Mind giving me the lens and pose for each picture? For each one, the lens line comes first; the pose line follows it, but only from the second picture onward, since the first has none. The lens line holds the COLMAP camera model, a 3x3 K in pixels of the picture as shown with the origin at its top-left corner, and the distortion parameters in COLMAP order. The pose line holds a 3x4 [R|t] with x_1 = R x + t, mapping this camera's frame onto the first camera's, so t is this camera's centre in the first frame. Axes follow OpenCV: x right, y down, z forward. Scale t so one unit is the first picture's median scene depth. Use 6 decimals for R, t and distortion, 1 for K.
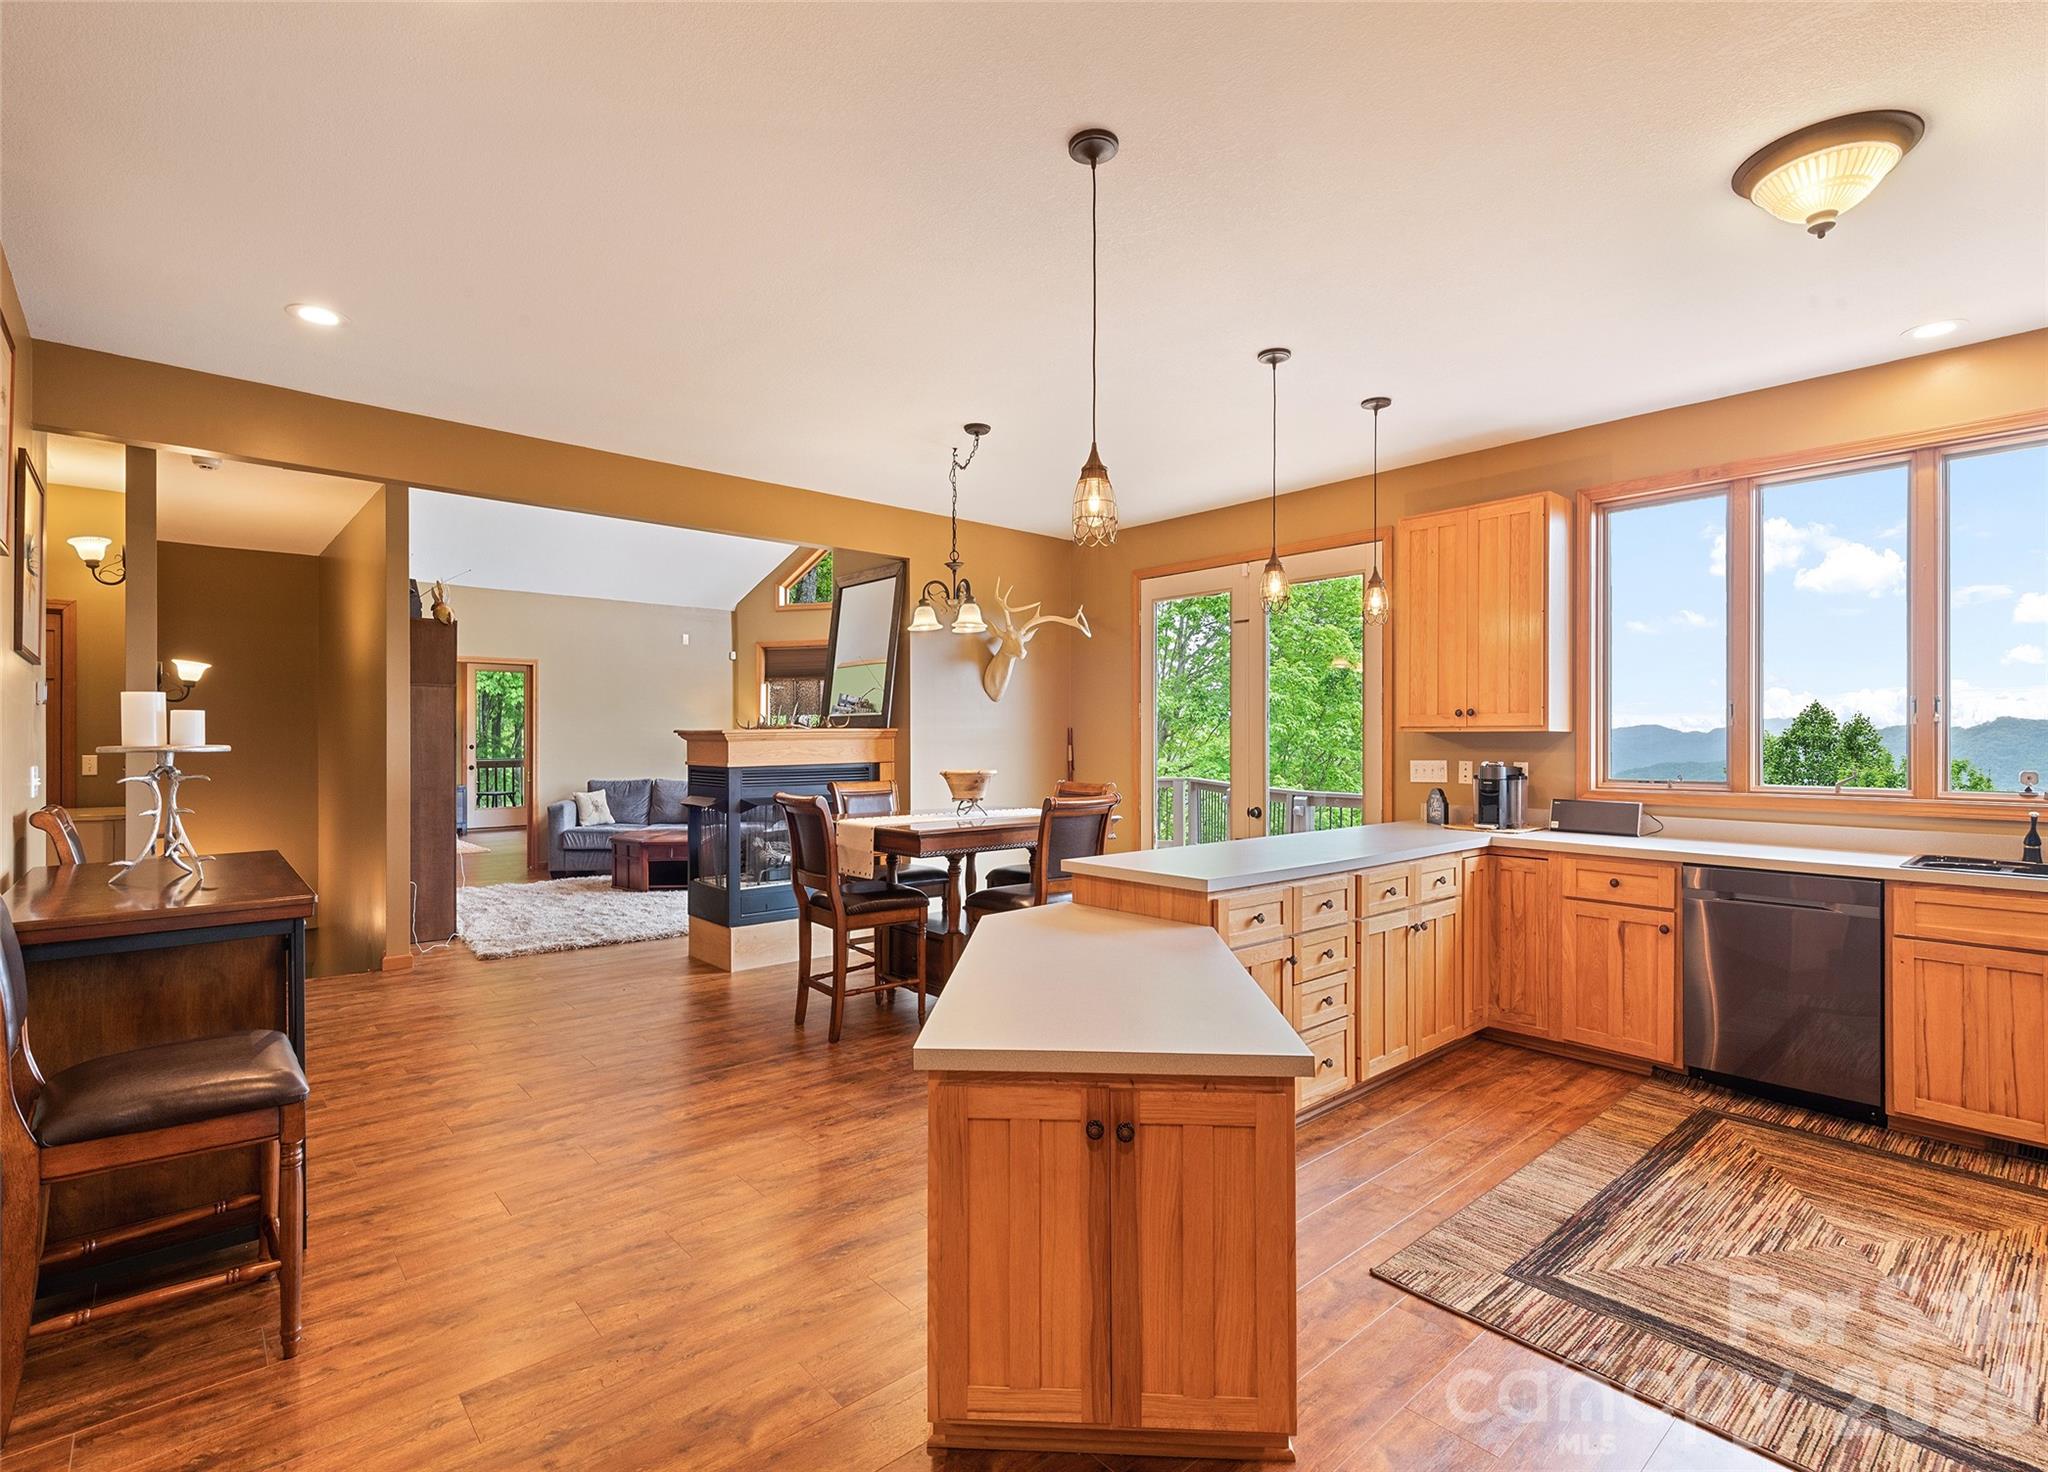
lens RADIAL K [[963.1, 0, 1033.0], [0, 963.1, 735.7], [0, 0, 1]] dist [0.012368, -0.004757]
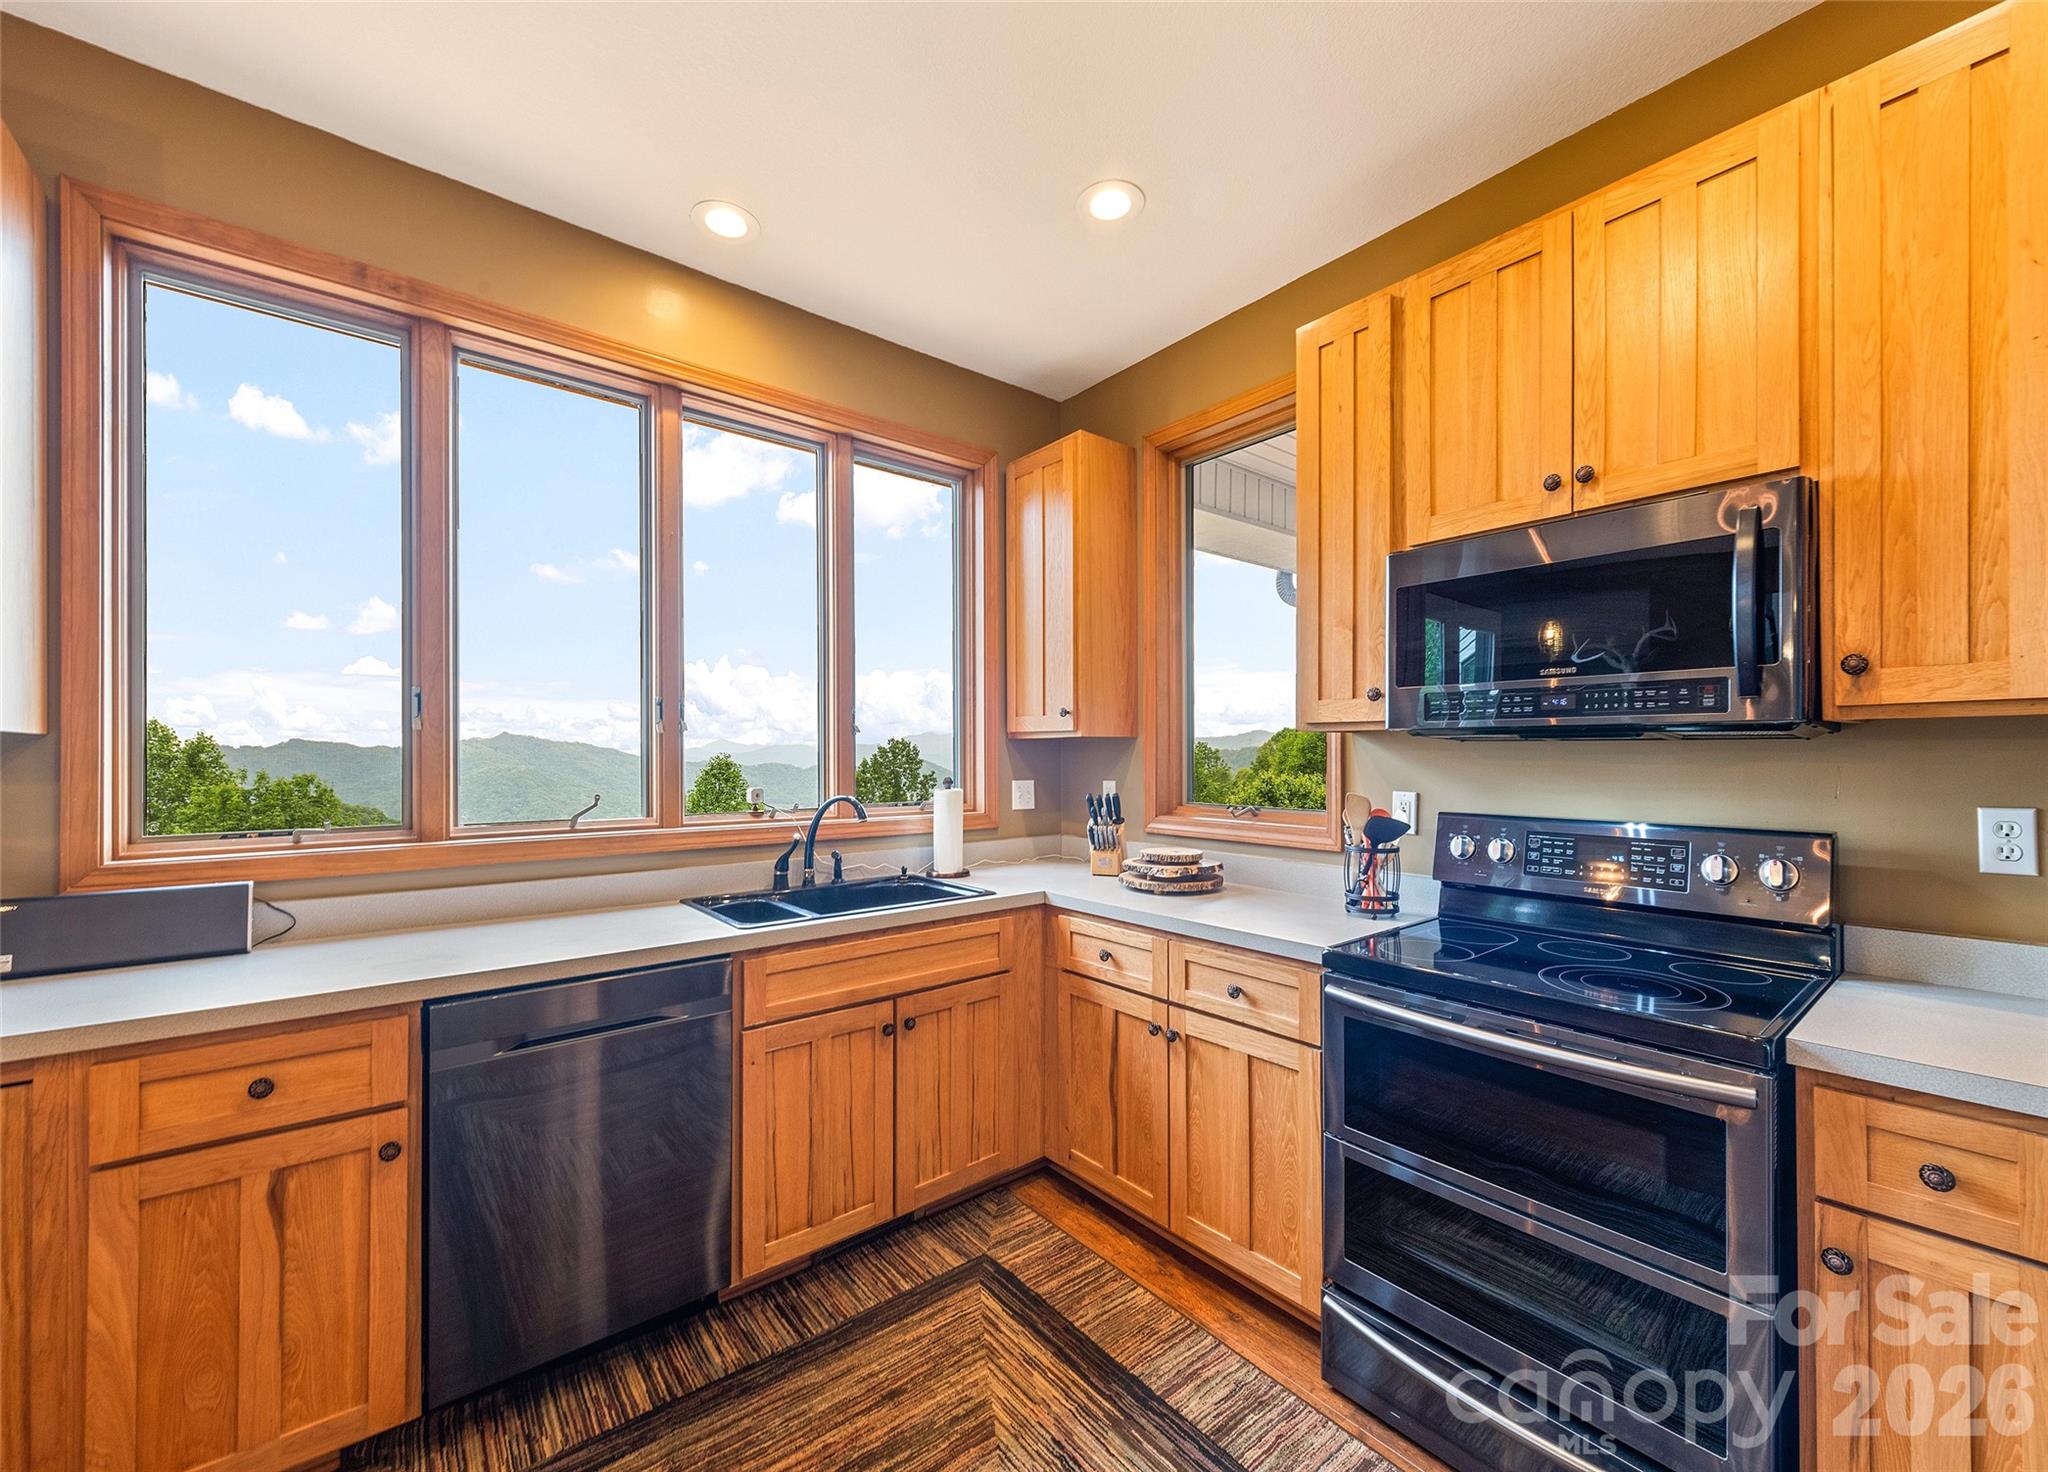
lens RADIAL K [[802.6, 0, 1015.0], [0, 802.6, 752.8], [0, 0, 1]] dist [0.005755, -0.002062]
pose [[0.057725, 0.001725, 0.998331, 0.228600], [-0.000009, 0.999999, -0.001728, 0.004874], [-0.998333, 0.000090, 0.057725, 0.555574]]
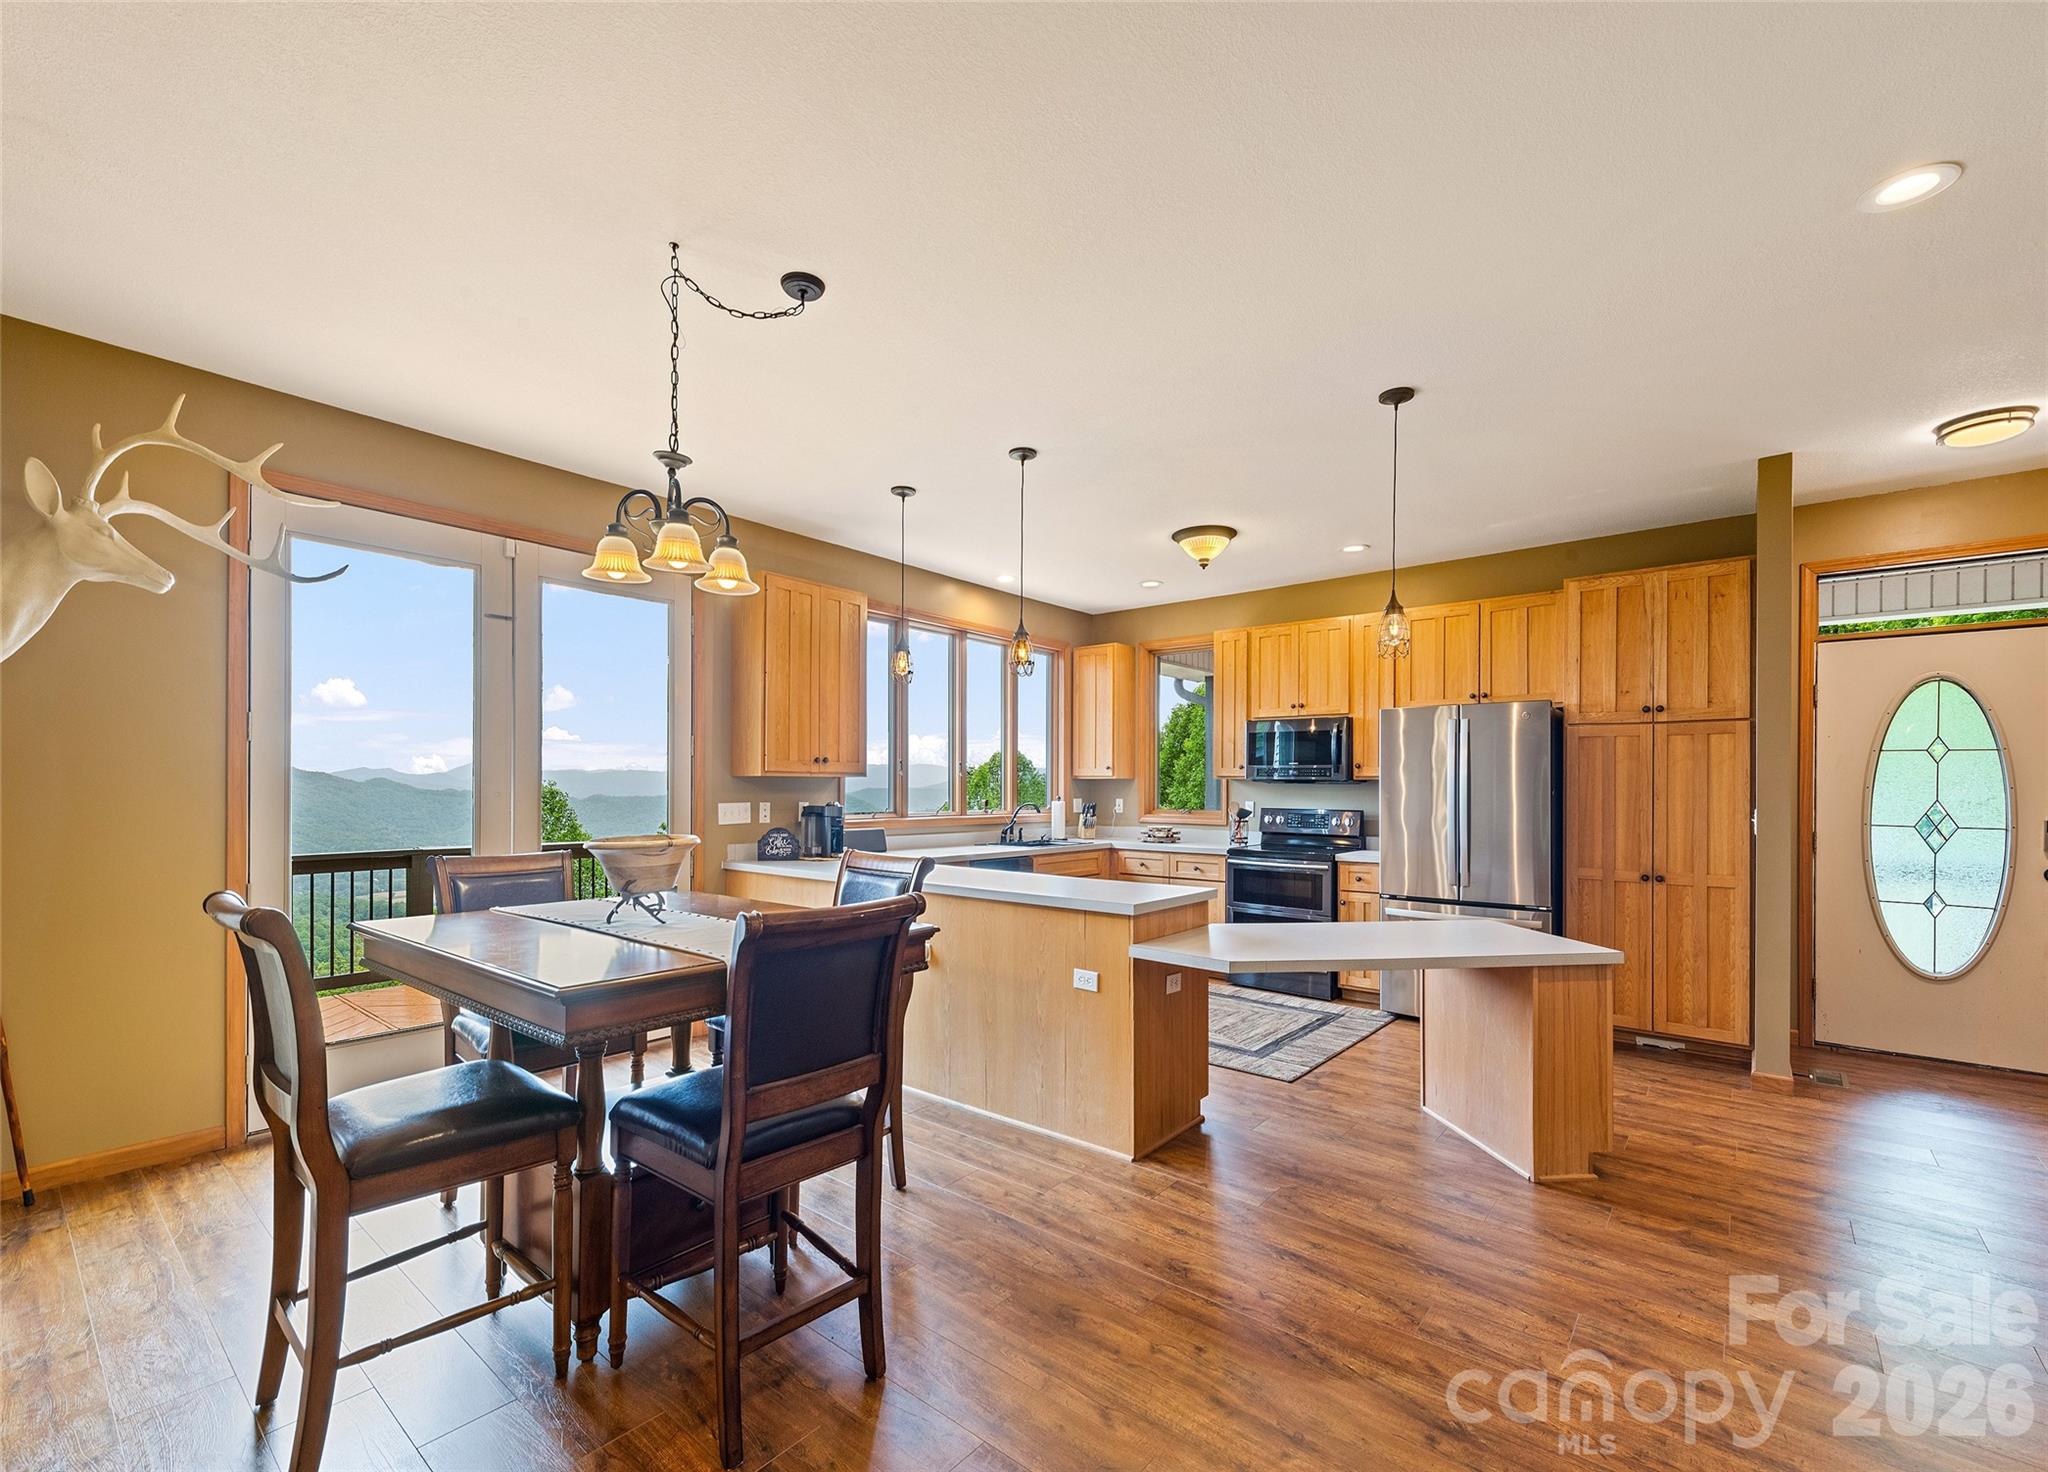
lens RADIAL K [[873.4, 0, 1001.0], [0, 873.4, 780.5], [0, 0, 1]] dist [0.015418, -0.004900]
pose [[-0.136971, 0.003724, 0.990568, -0.643659], [-0.010633, 0.999930, -0.005229, 0.004526], [-0.990518, -0.011249, -0.136922, 0.951810]]
